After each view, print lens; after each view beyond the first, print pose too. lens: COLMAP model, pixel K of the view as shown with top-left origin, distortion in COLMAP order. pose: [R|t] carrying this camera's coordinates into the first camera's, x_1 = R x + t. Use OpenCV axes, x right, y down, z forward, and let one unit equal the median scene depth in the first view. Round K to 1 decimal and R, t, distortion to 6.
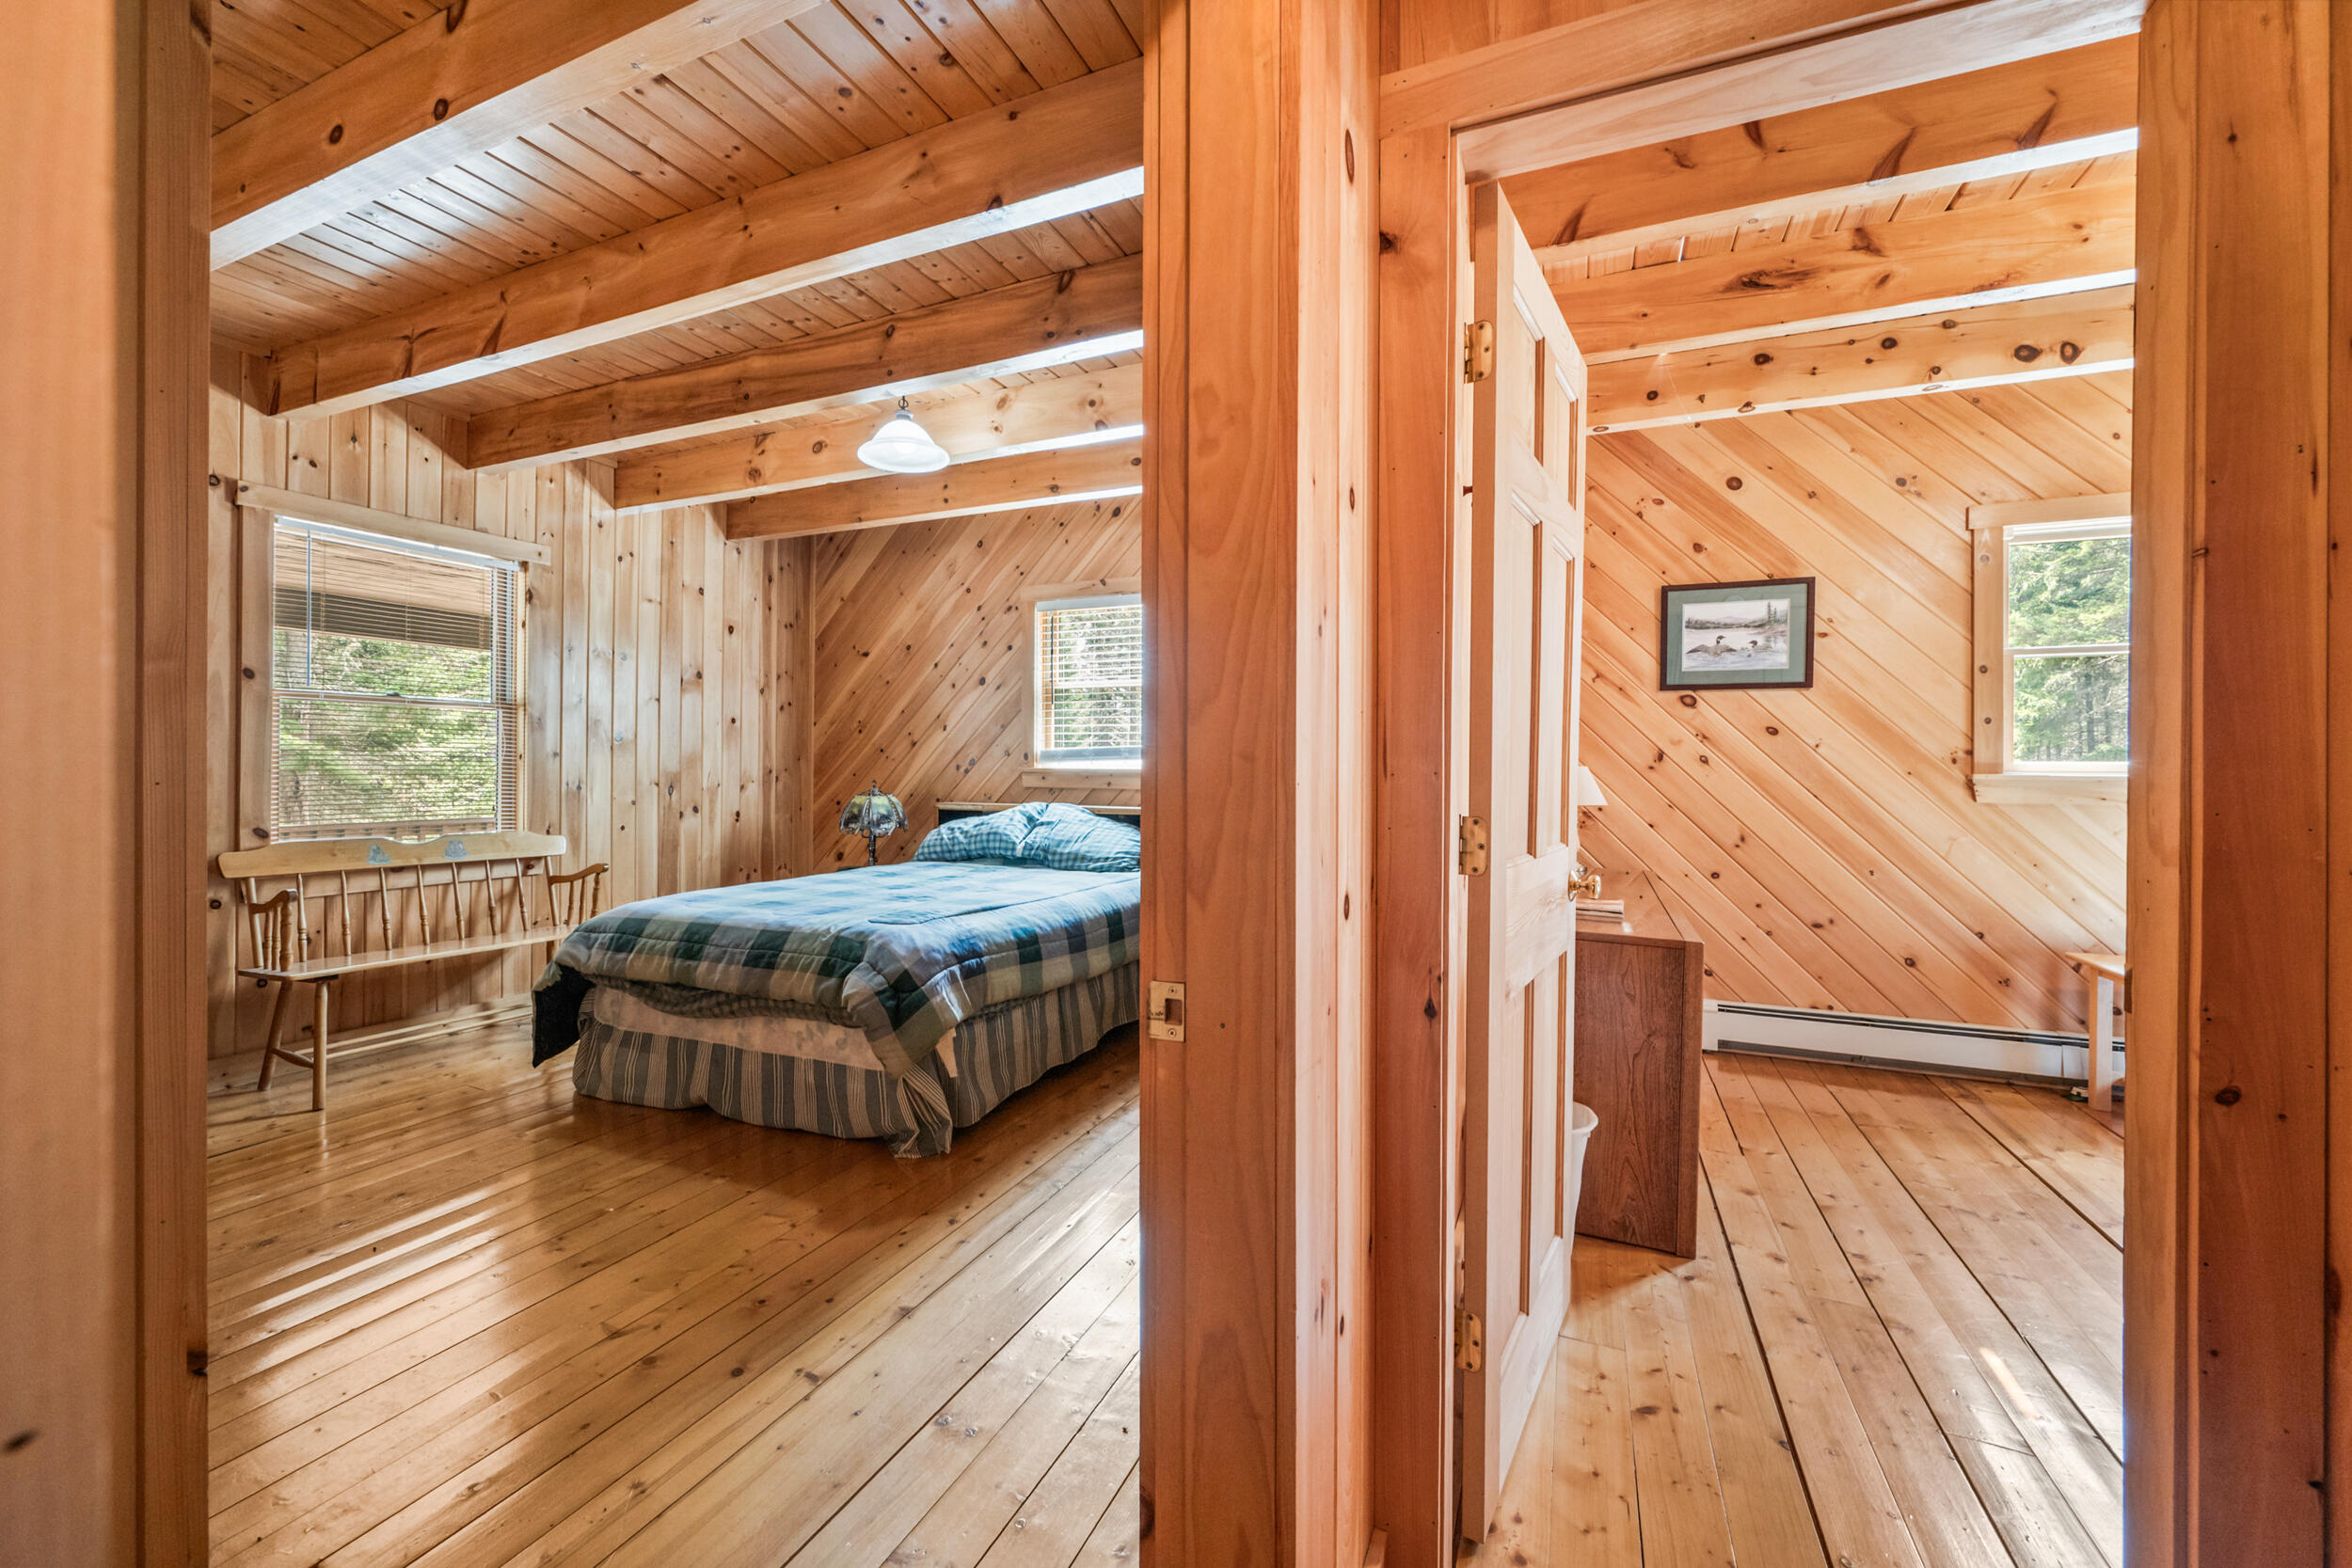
lens RADIAL K [[920.9, 0, 1178.8], [0, 920.9, 770.2], [0, 0, 1]] dist [-0.002051, -0.000479]
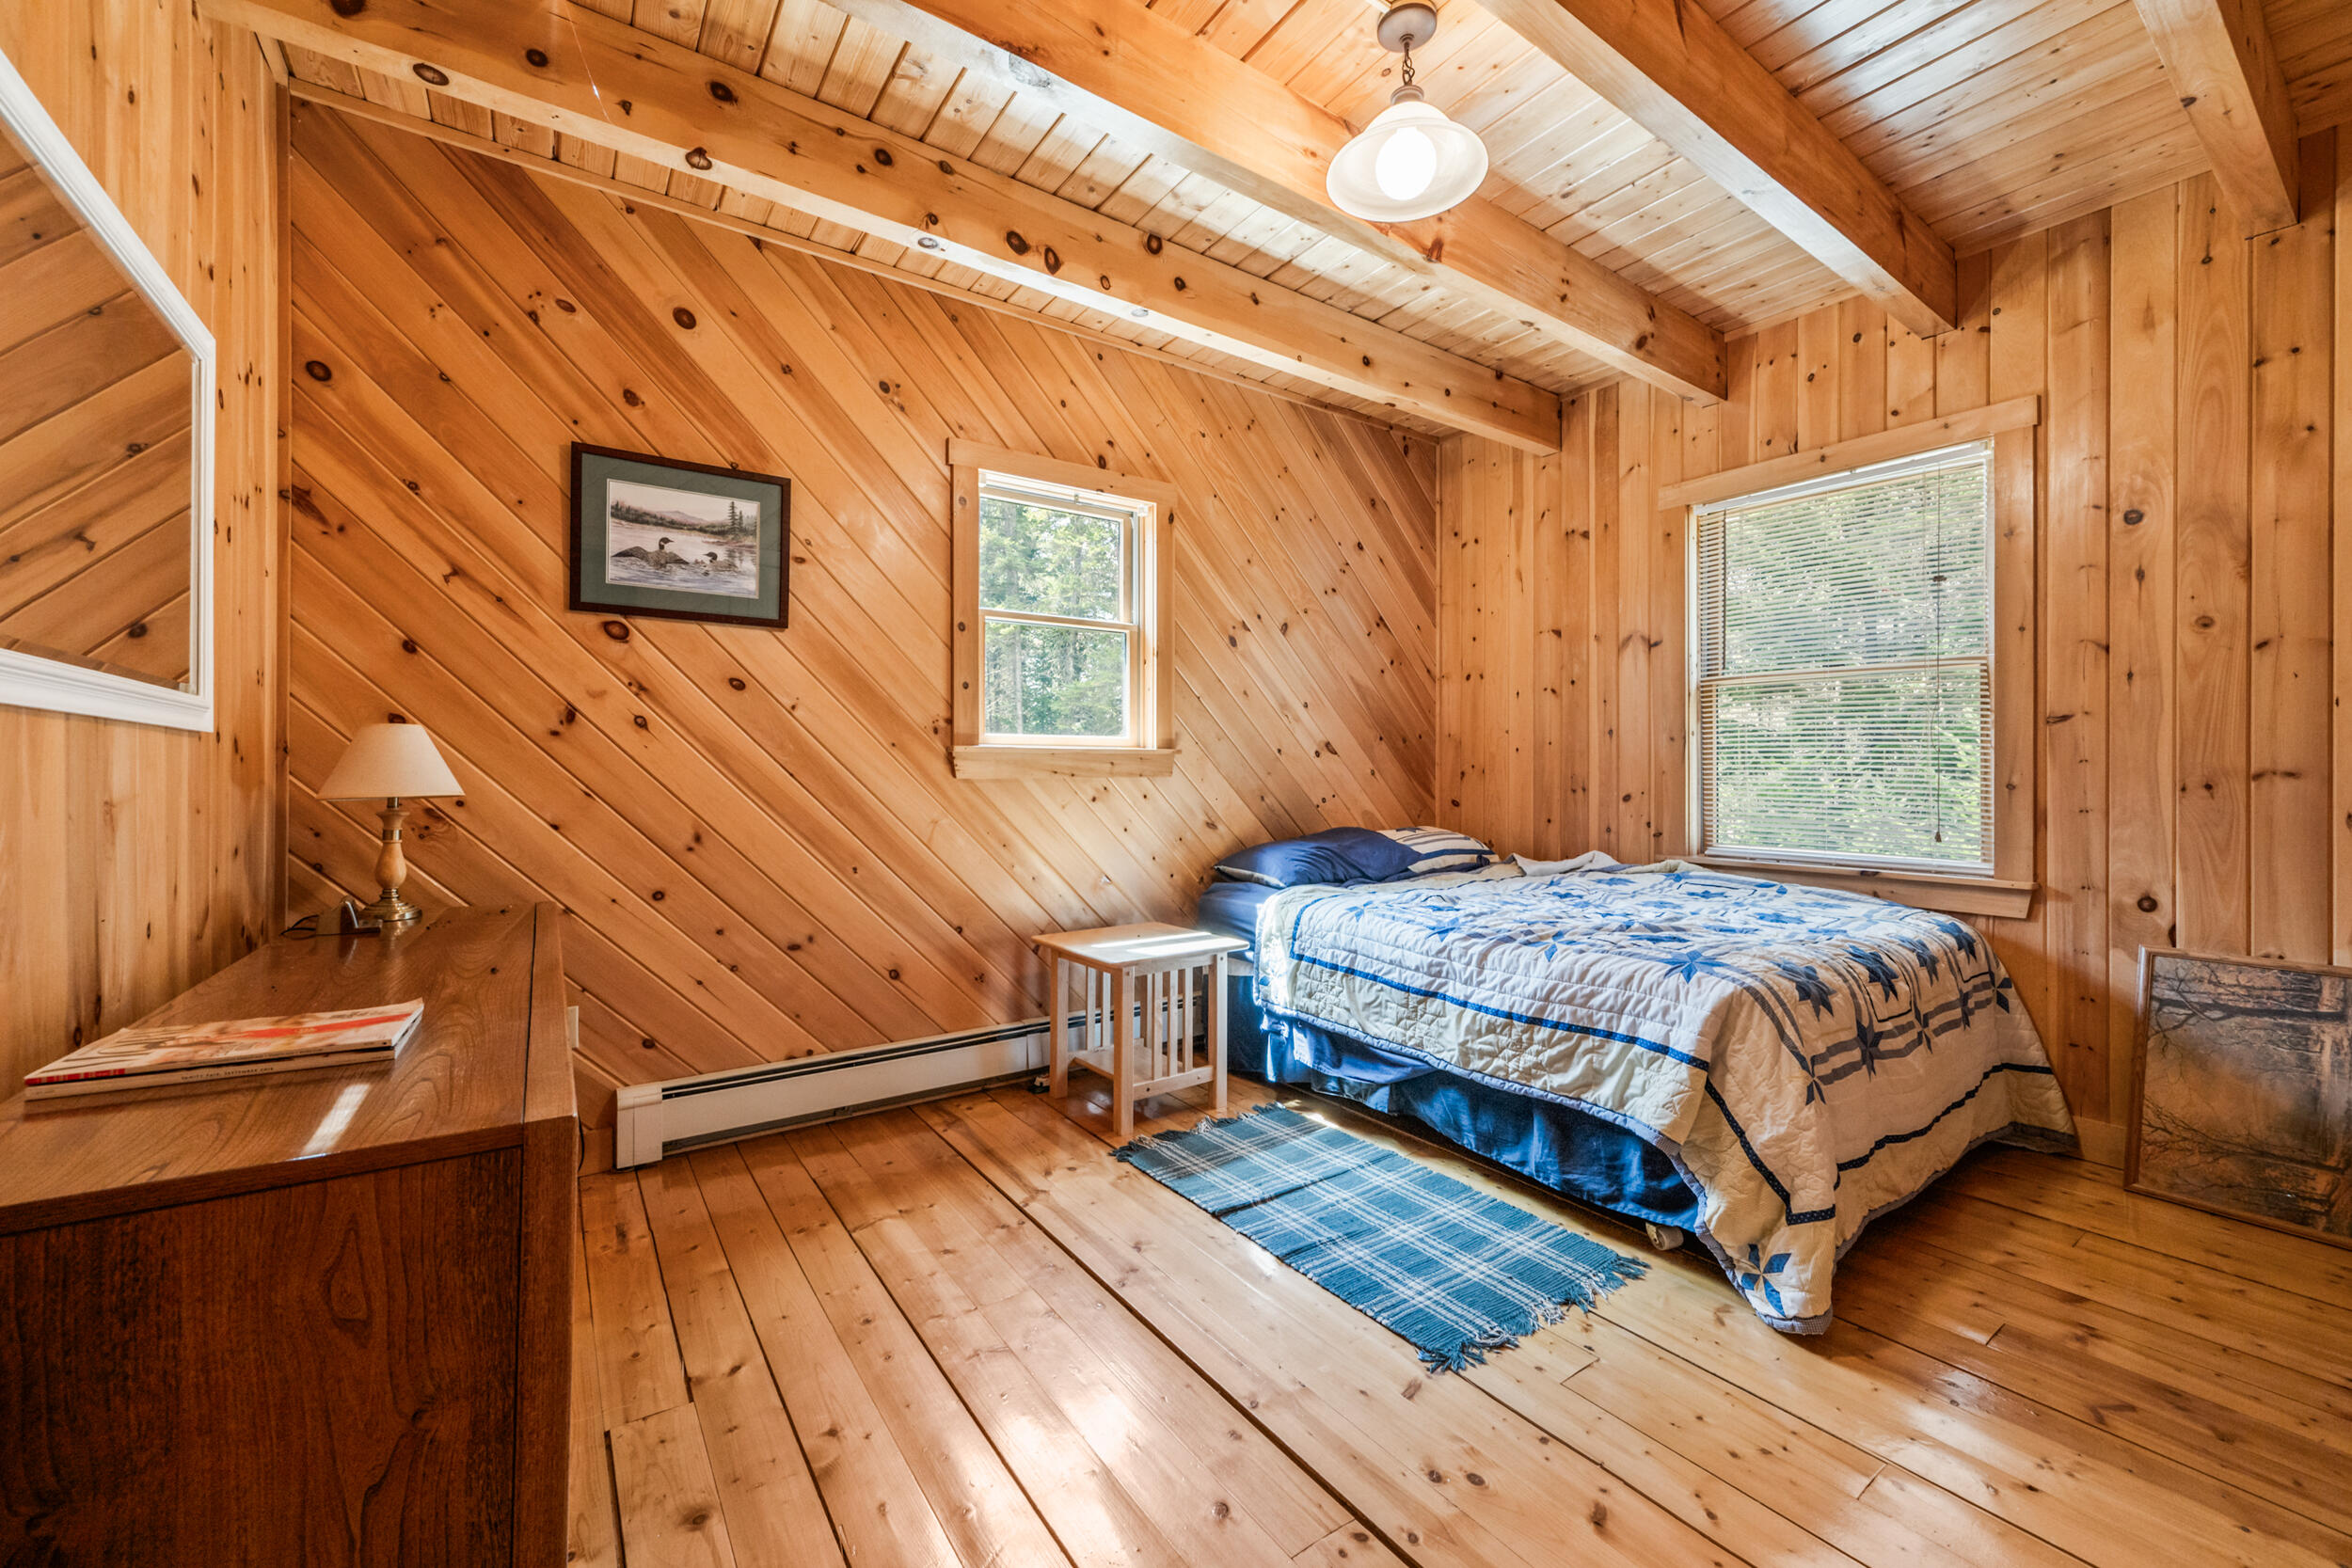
lens RADIAL K [[920.9, 0, 1180.8], [0, 920.9, 763.3], [0, 0, 1]] dist [-0.002051, -0.000479]
pose [[0.523945, 0.000219, 0.851752, 0.209457], [0.003907, 0.999989, -0.002660, 0.021223], [-0.851743, 0.004722, 0.523938, 0.321424]]
